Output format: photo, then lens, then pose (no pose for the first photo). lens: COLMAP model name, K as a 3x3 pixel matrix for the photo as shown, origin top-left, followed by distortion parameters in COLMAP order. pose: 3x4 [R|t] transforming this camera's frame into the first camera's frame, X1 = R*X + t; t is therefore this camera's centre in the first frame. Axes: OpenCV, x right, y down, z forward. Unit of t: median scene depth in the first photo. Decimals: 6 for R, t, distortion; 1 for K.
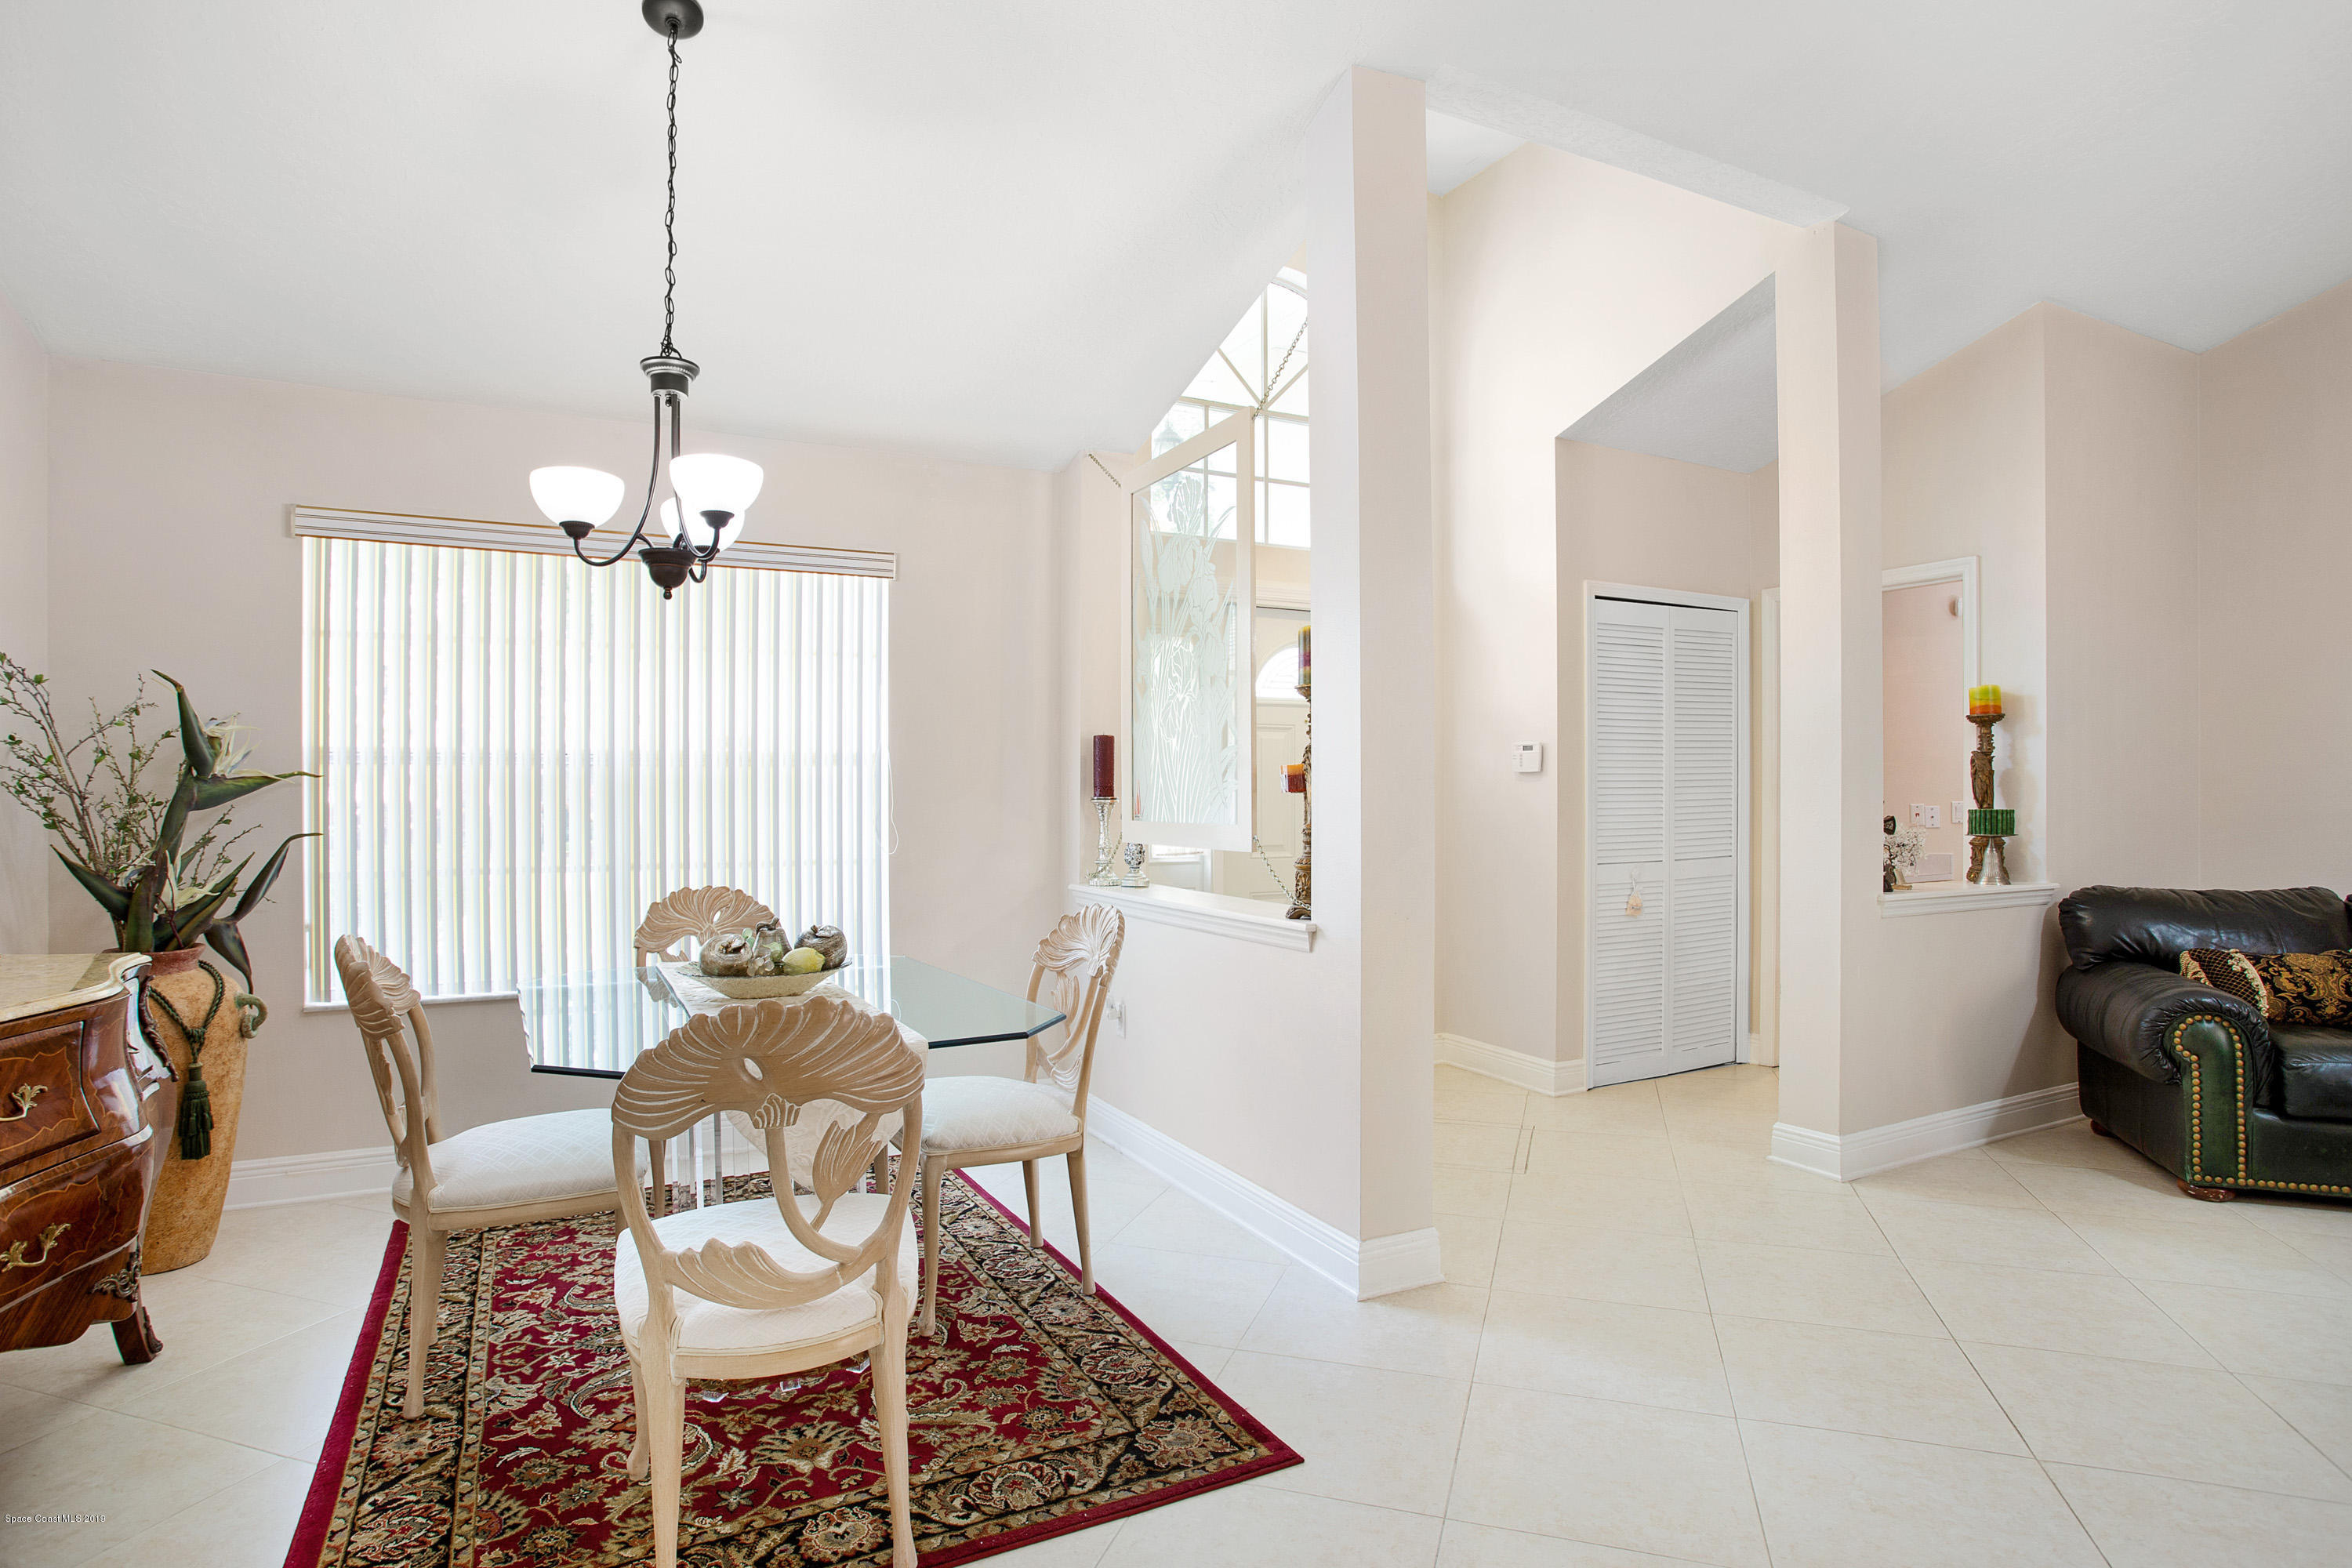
lens RADIAL K [[1229.4, 0, 1180.5], [0, 1229.4, 796.9], [0, 0, 1]] dist [-0.069546, 0.035675]
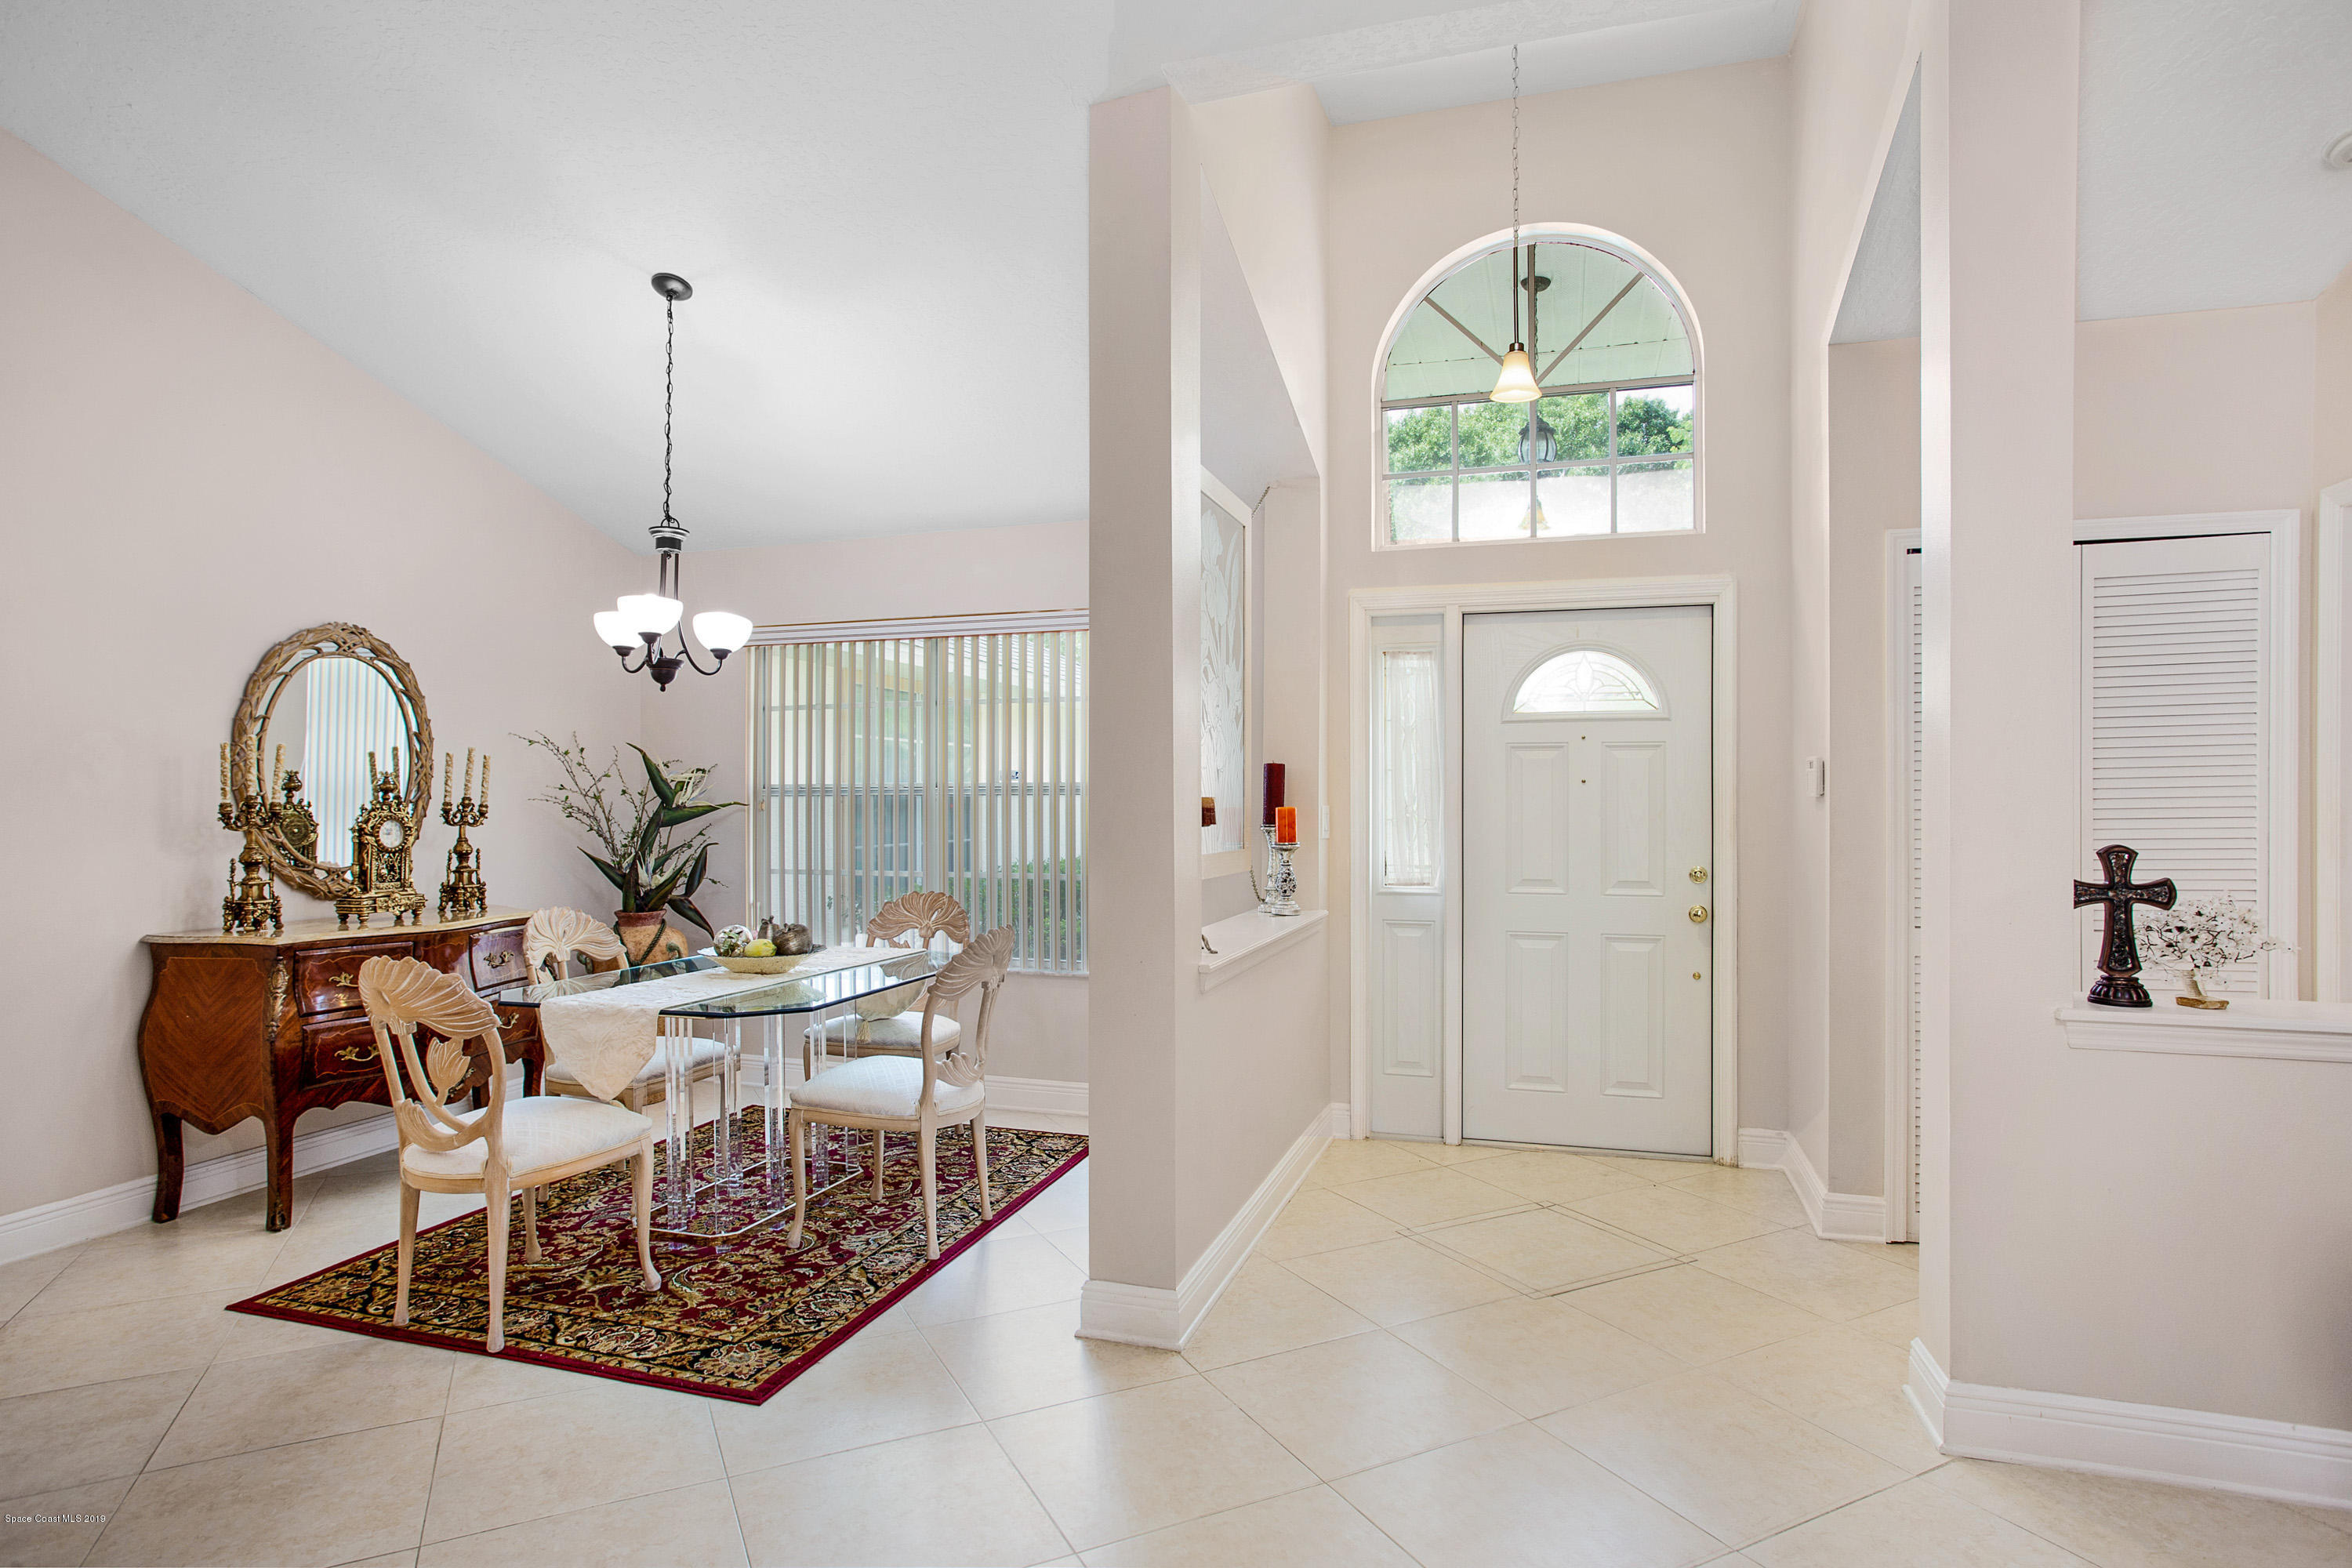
lens RADIAL K [[1240.6, 0, 1151.8], [0, 1240.6, 789.8], [0, 0, 1]] dist [-0.024405, 0.000218]
pose [[0.696490, -0.006762, -0.717535, 1.058989], [-0.004716, 0.999891, -0.014000, -0.024194], [0.717551, 0.013135, 0.696382, 0.380871]]
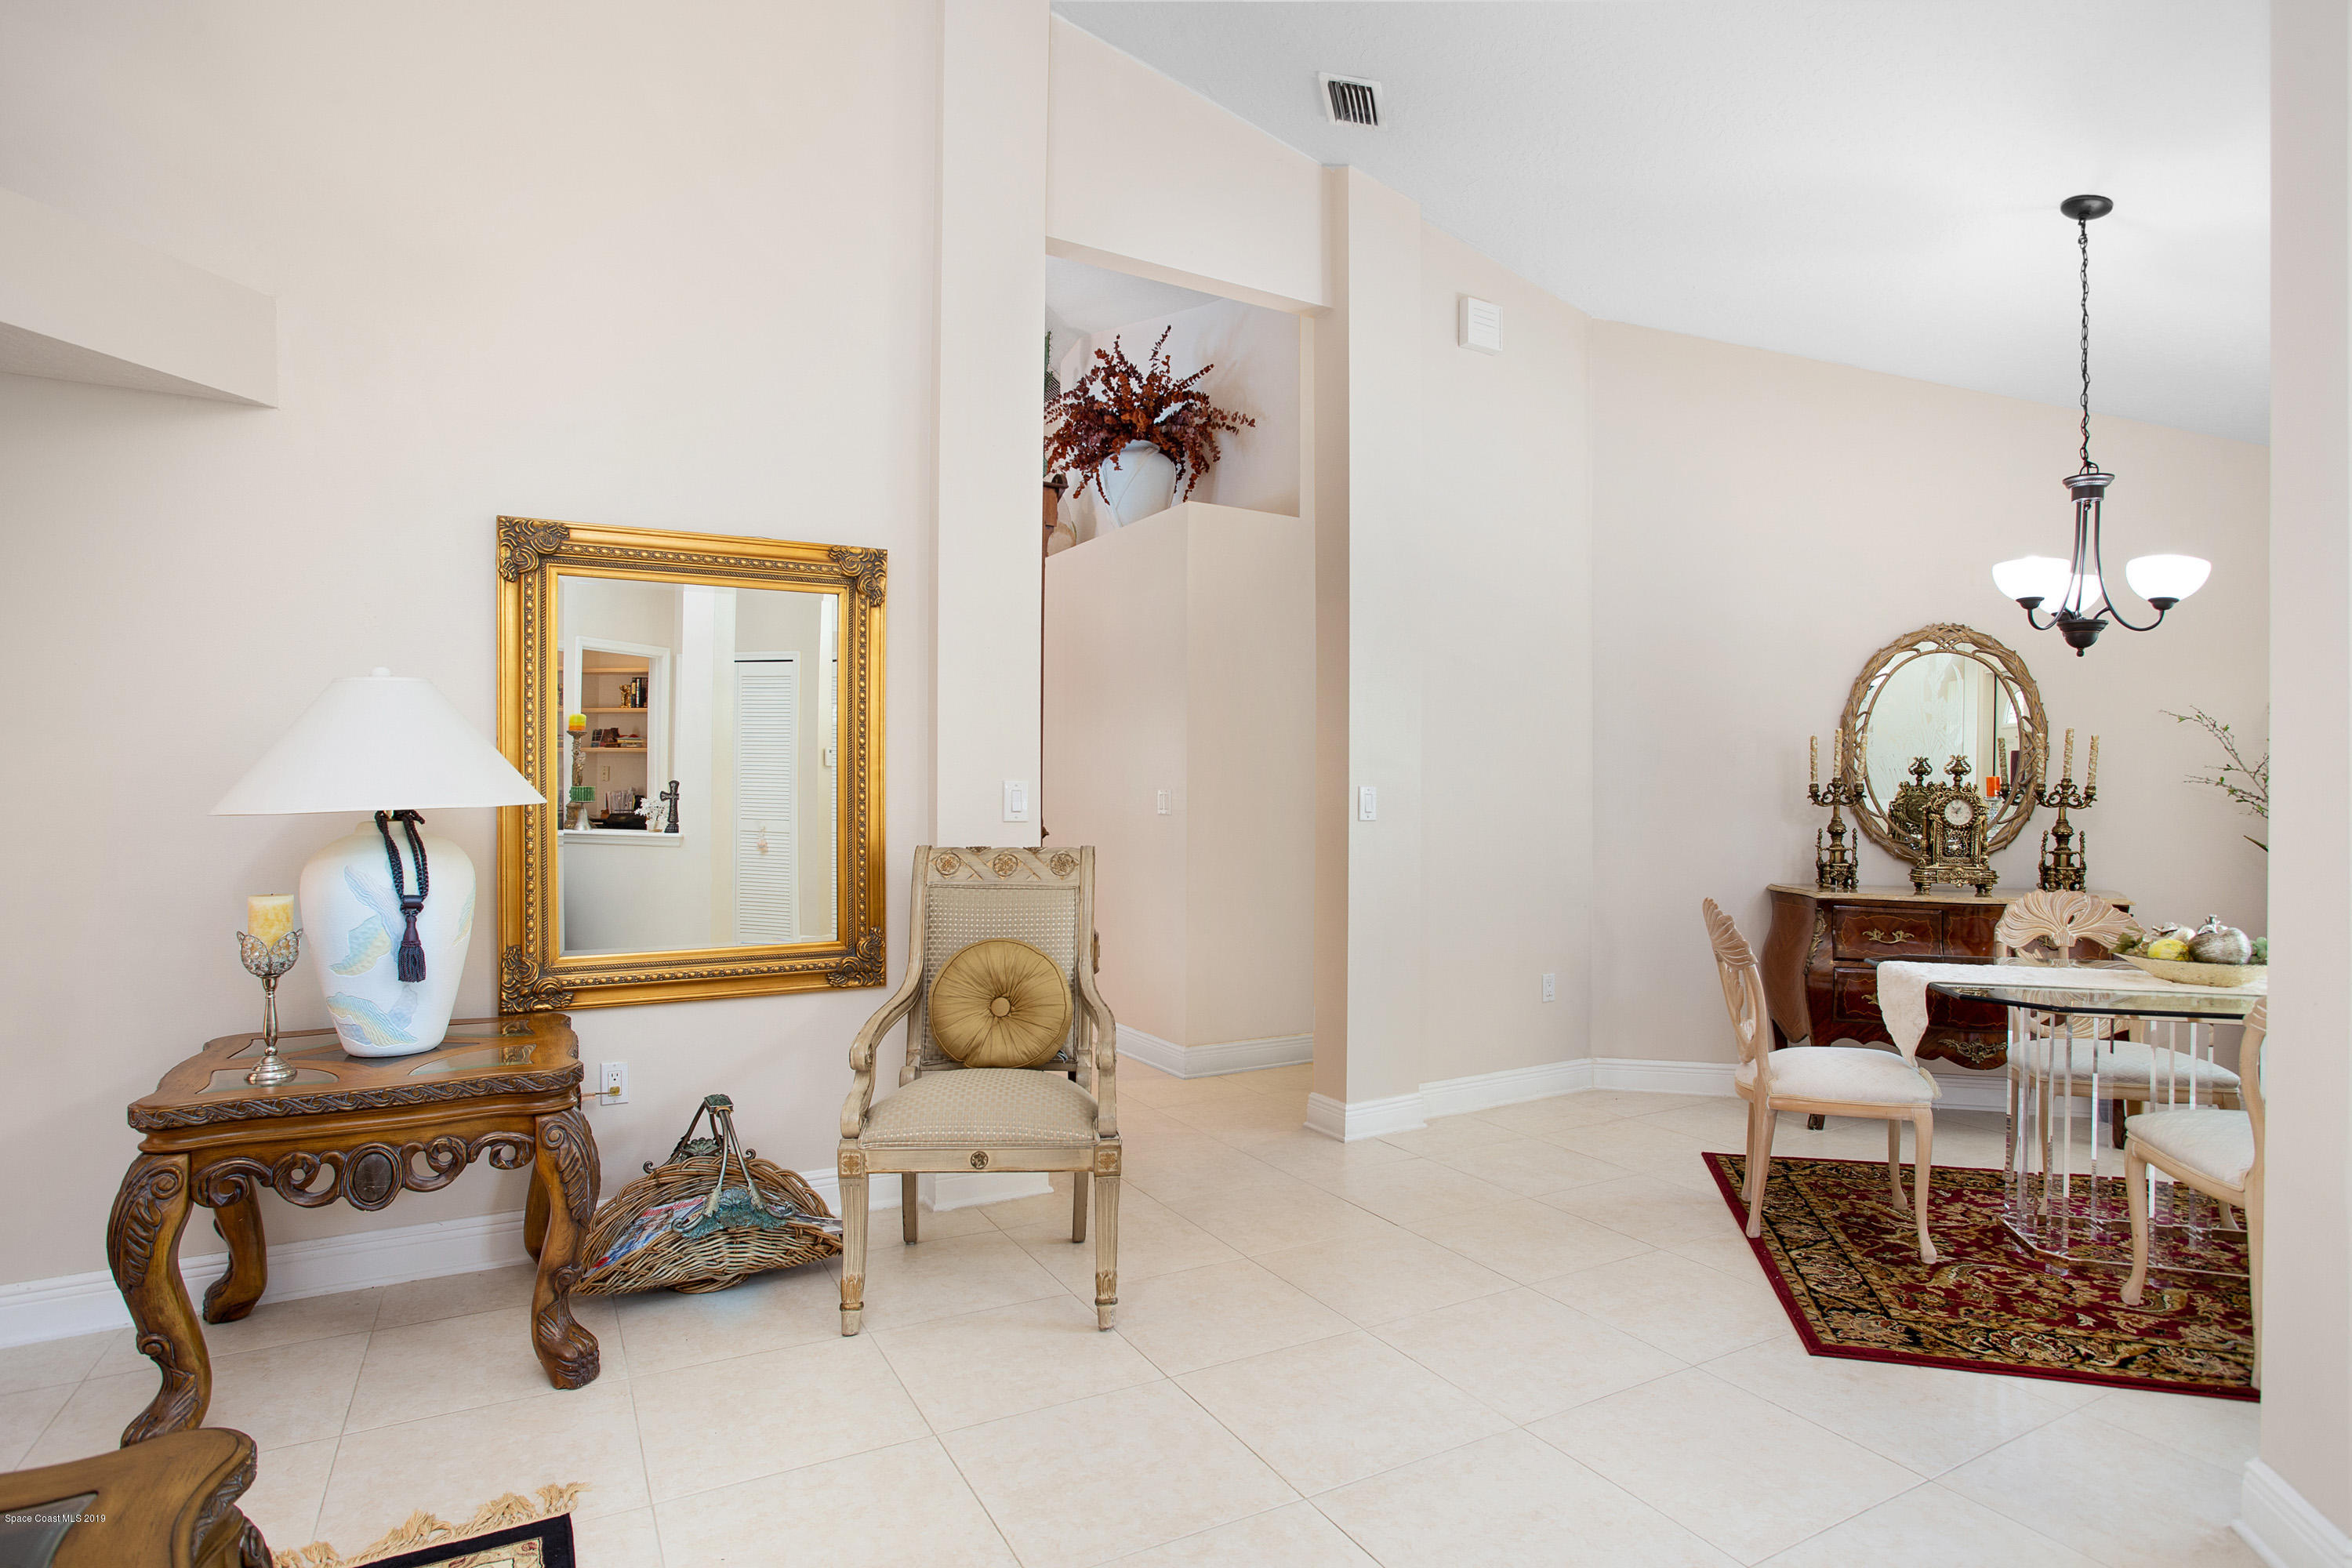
lens RADIAL K [[1229.4, 0, 1180.5], [0, 1229.4, 796.9], [0, 0, 1]] dist [-0.069546, 0.035675]
pose [[-0.680127, -0.003441, -0.733087, 1.216728], [-0.011035, 0.999924, 0.005544, -0.002654], [0.733012, 0.011860, -0.680113, 1.167501]]
